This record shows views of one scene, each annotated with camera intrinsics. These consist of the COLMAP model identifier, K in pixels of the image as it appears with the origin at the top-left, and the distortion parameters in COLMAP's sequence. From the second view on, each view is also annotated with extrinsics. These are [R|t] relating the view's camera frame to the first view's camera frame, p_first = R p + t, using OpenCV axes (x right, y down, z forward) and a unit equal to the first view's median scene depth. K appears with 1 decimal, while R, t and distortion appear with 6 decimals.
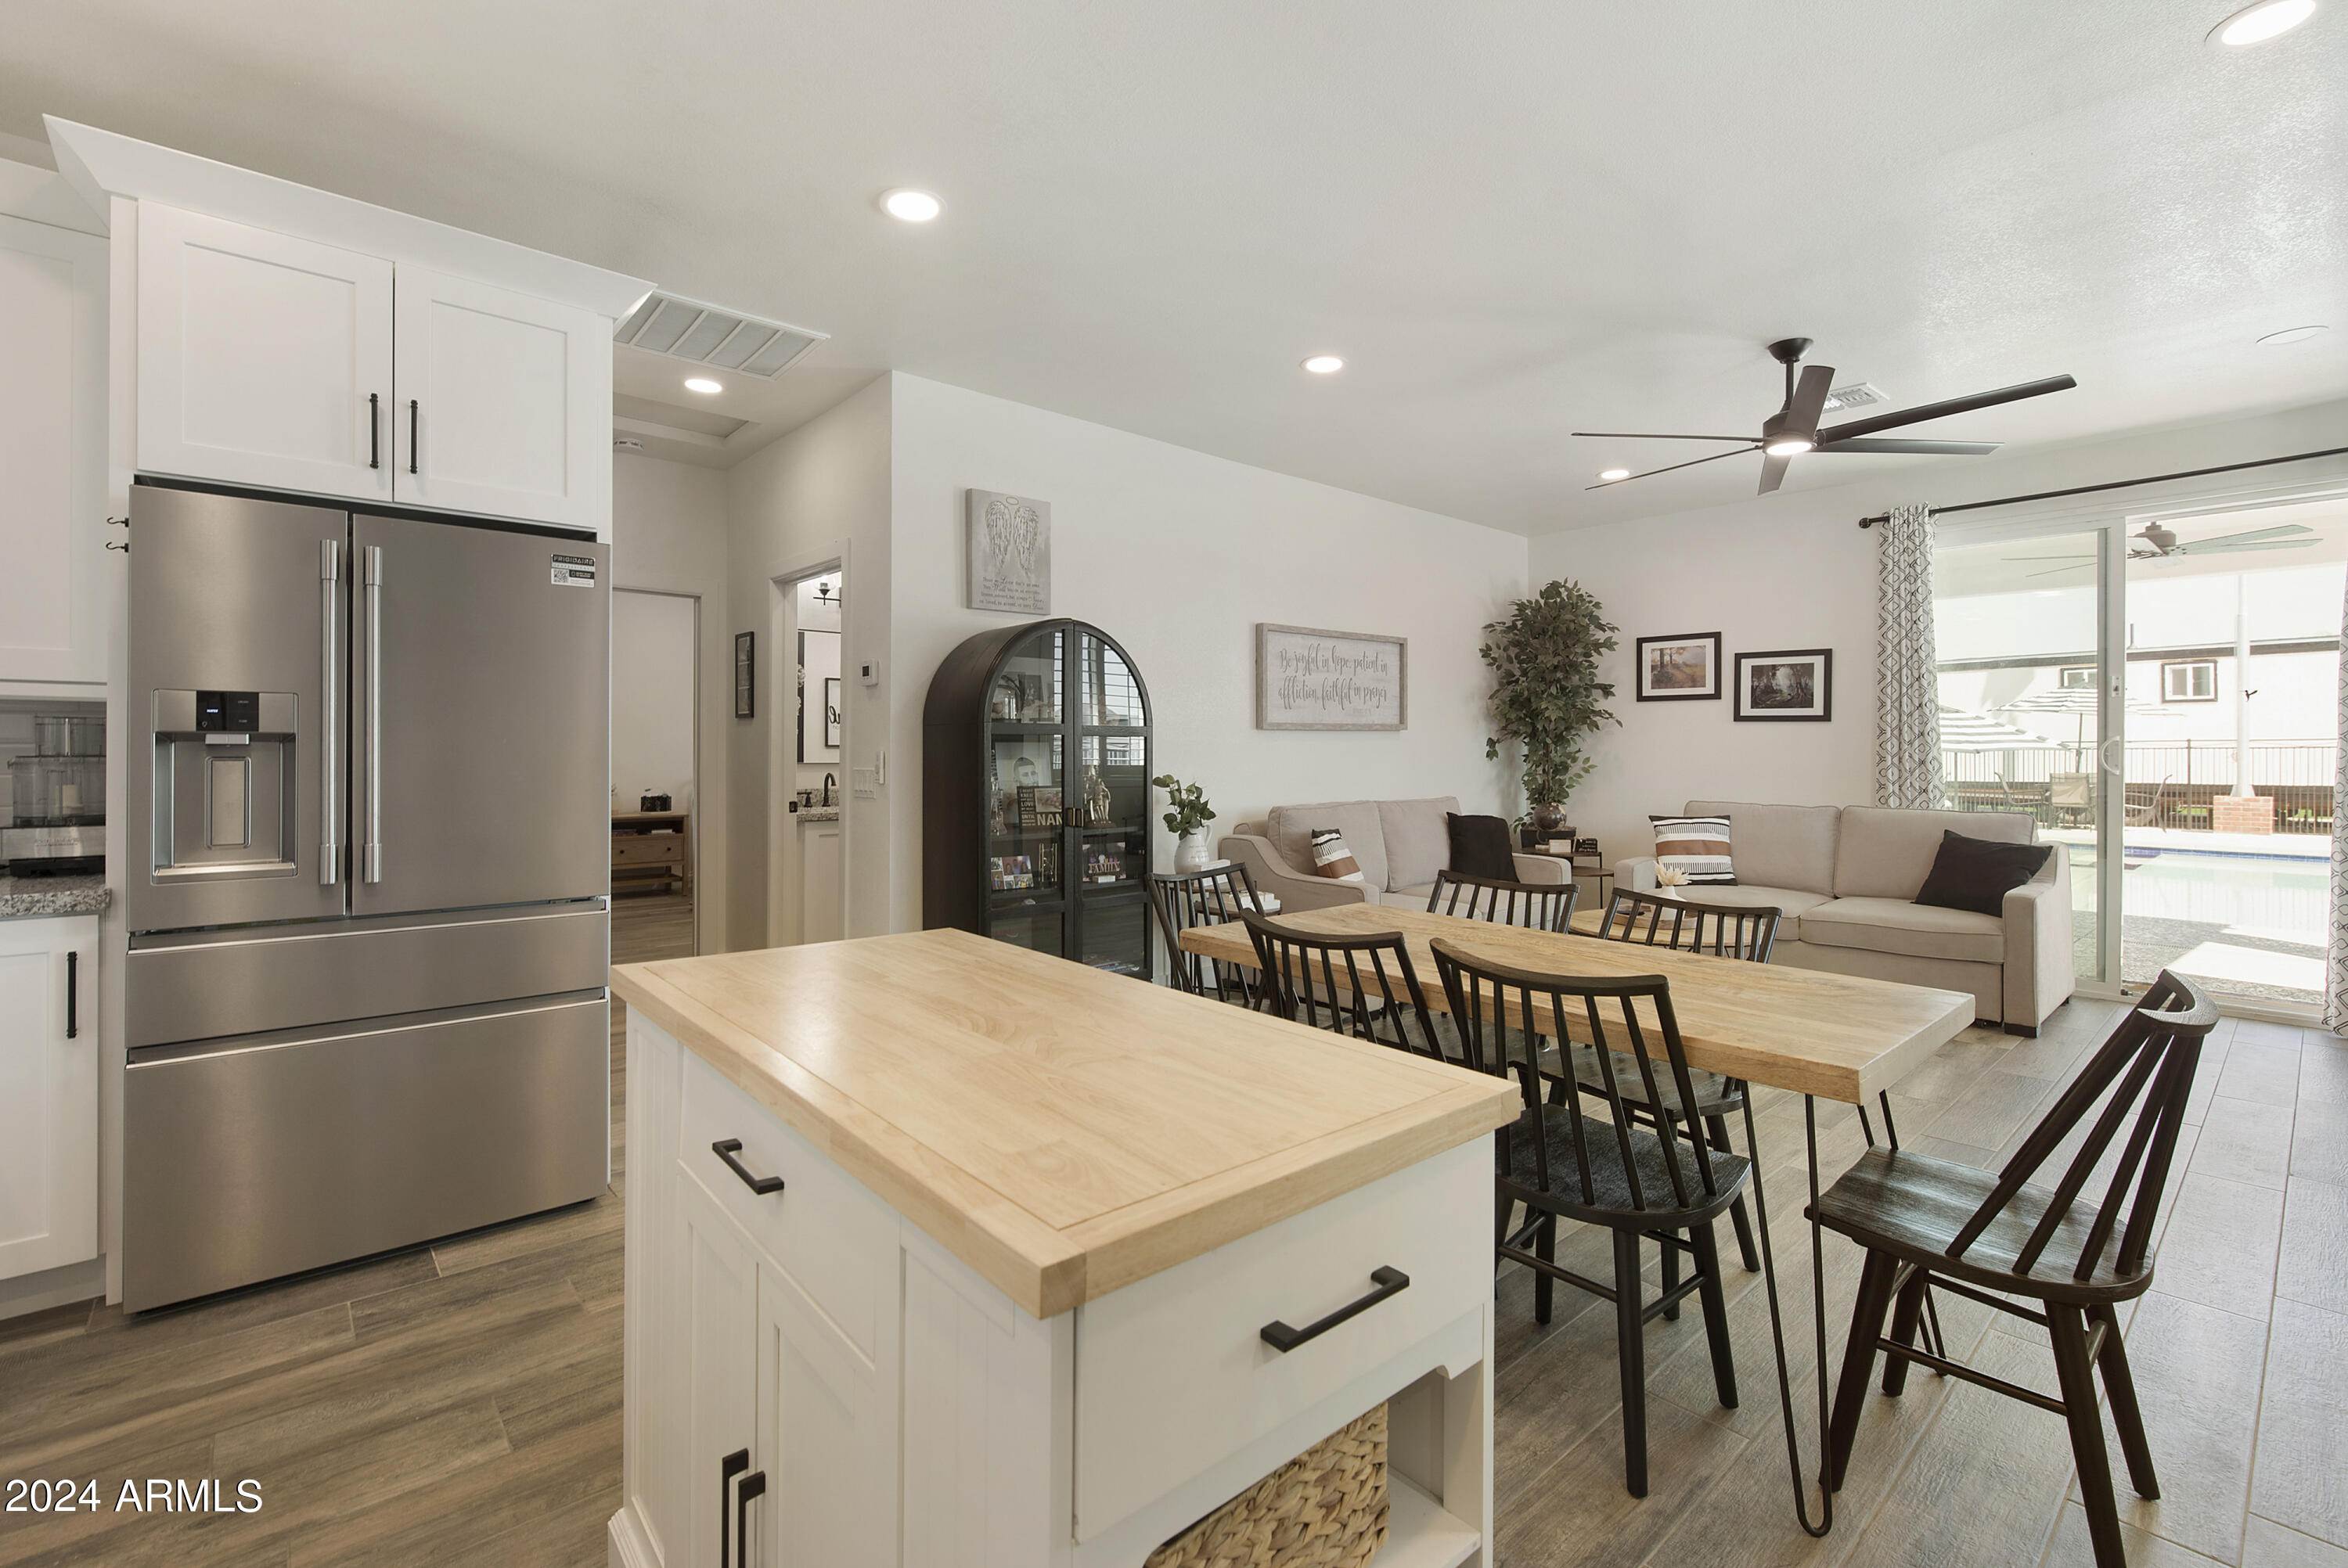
lens RADIAL K [[1024.3, 0, 1177.2], [0, 1024.3, 766.0], [0, 0, 1]] dist [-0.000219, -0.001181]
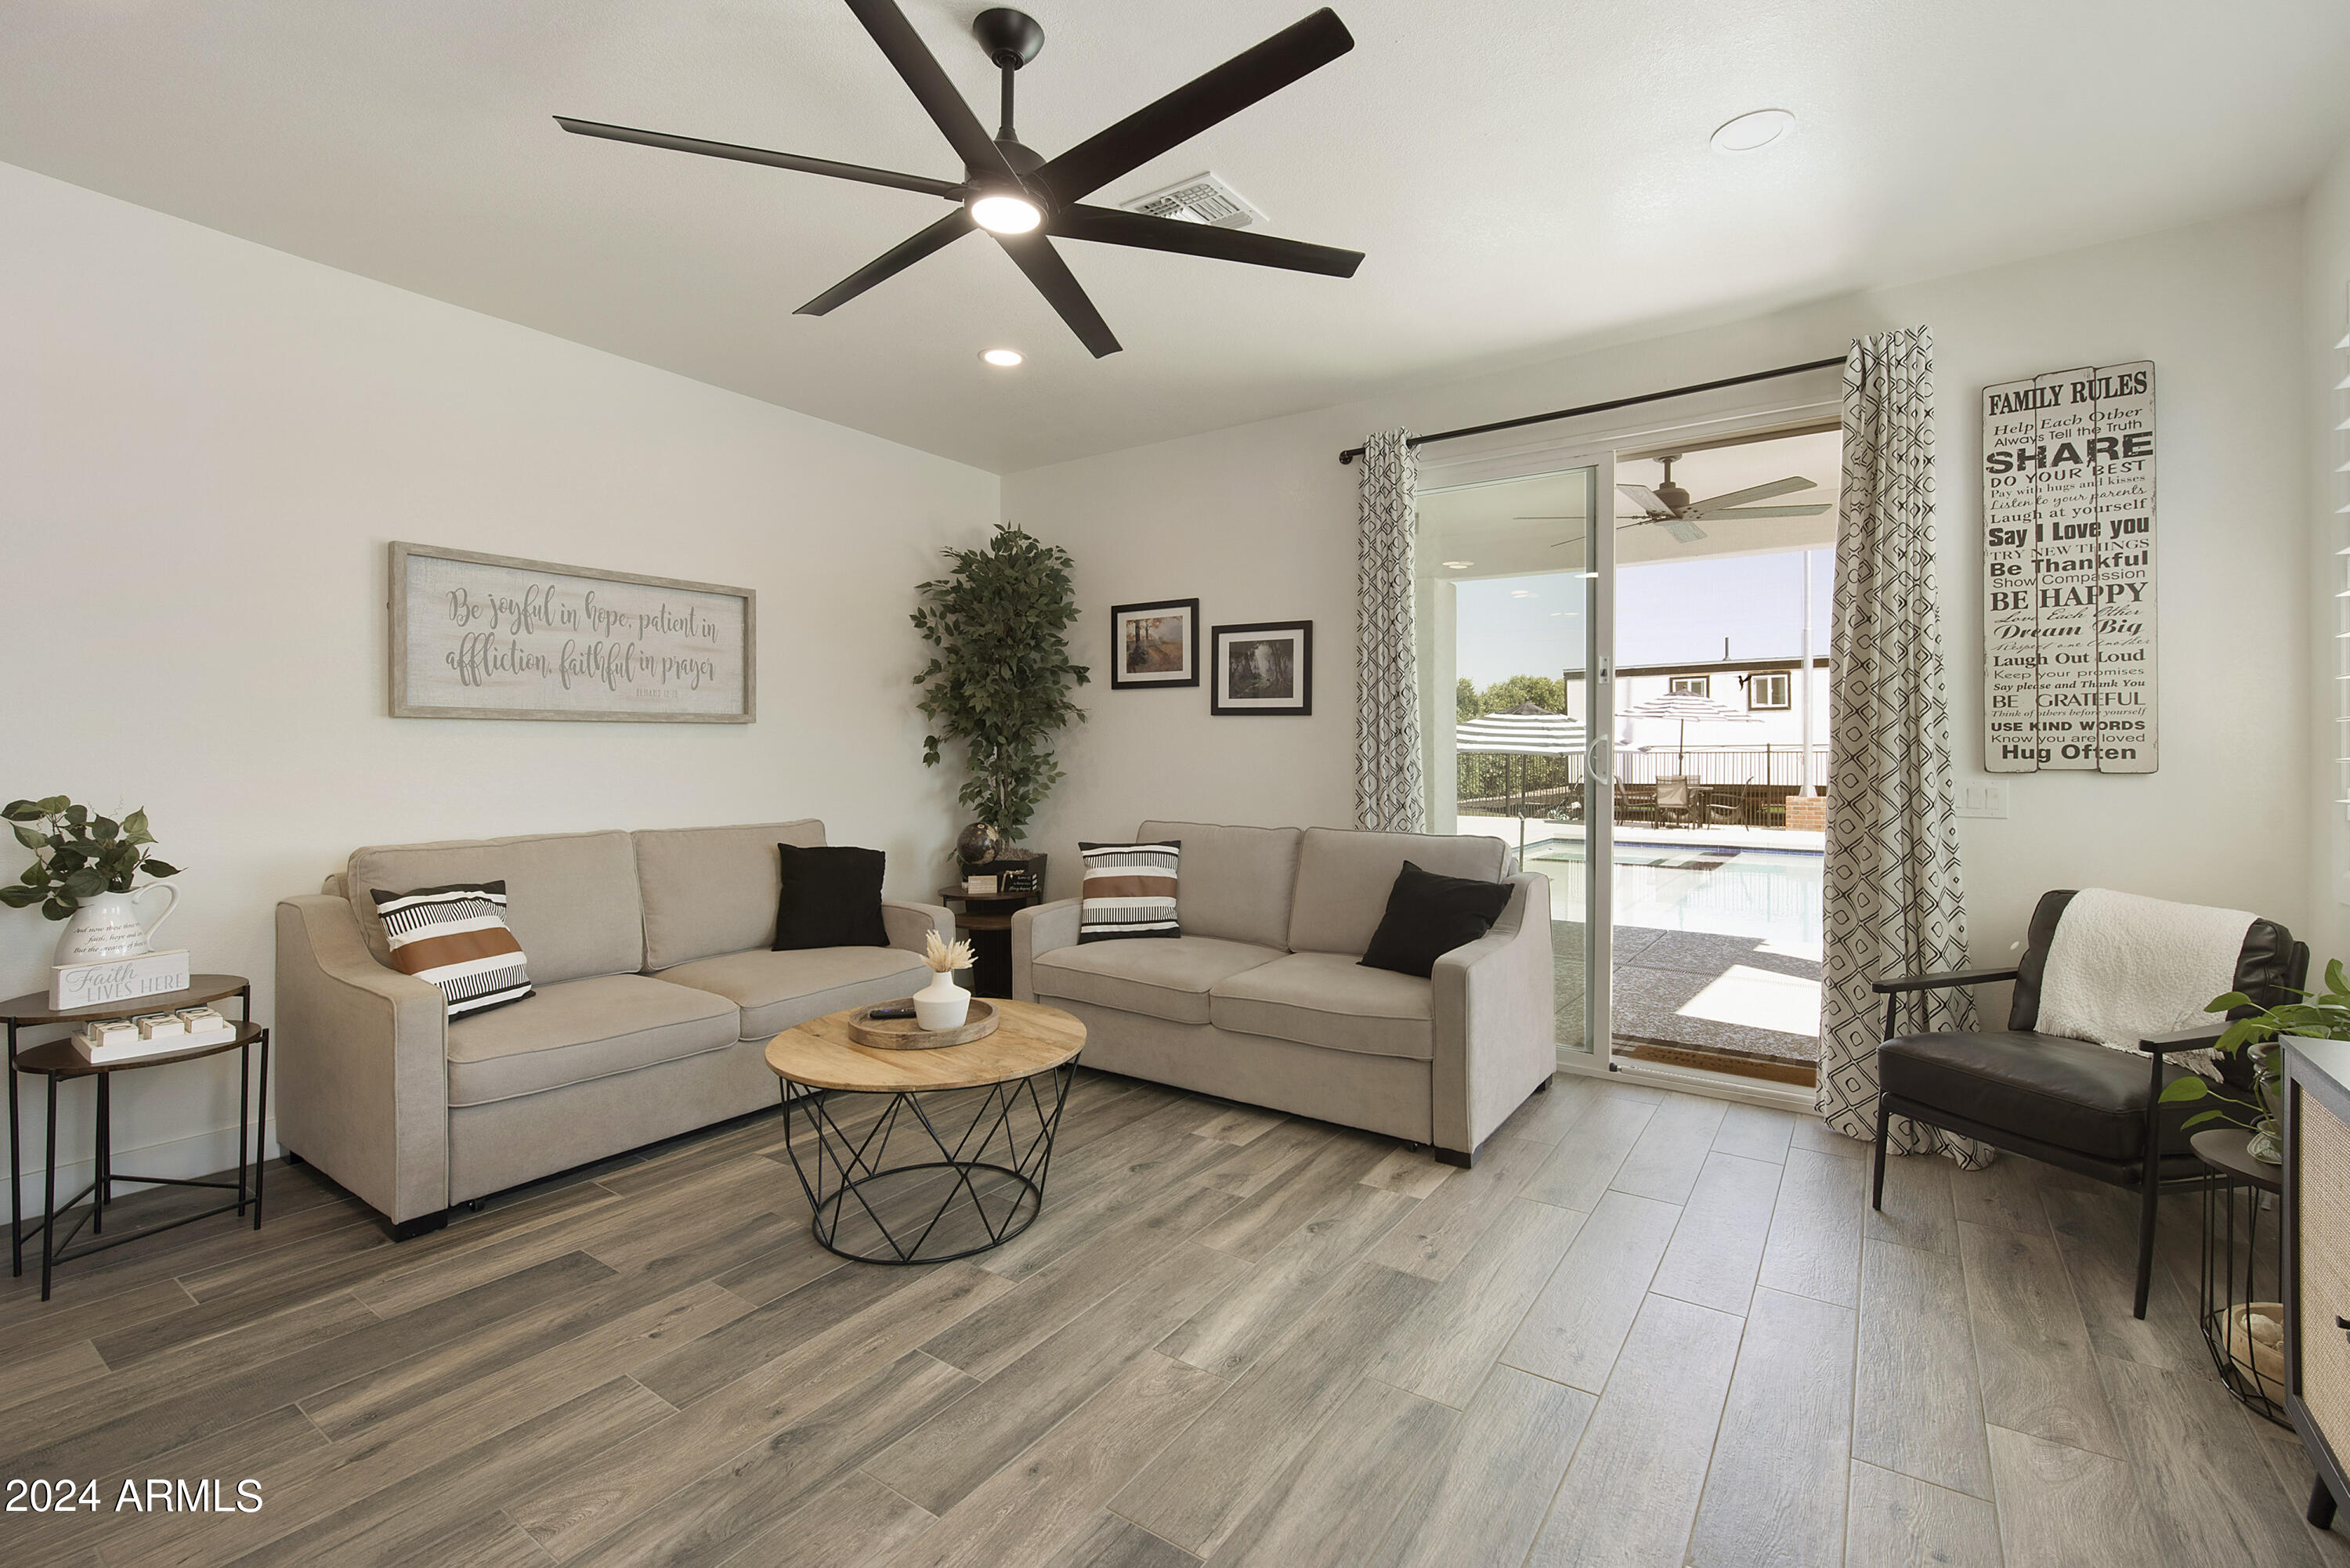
lens RADIAL K [[1038.7, 0, 1168.6], [0, 1038.7, 768.3], [0, 0, 1]] dist [0.003340, -0.000746]
pose [[0.970582, -0.002518, 0.240757, 0.328607], [0.002810, 0.999996, -0.000871, -0.003270], [-0.240754, 0.001522, 0.970585, 0.255081]]
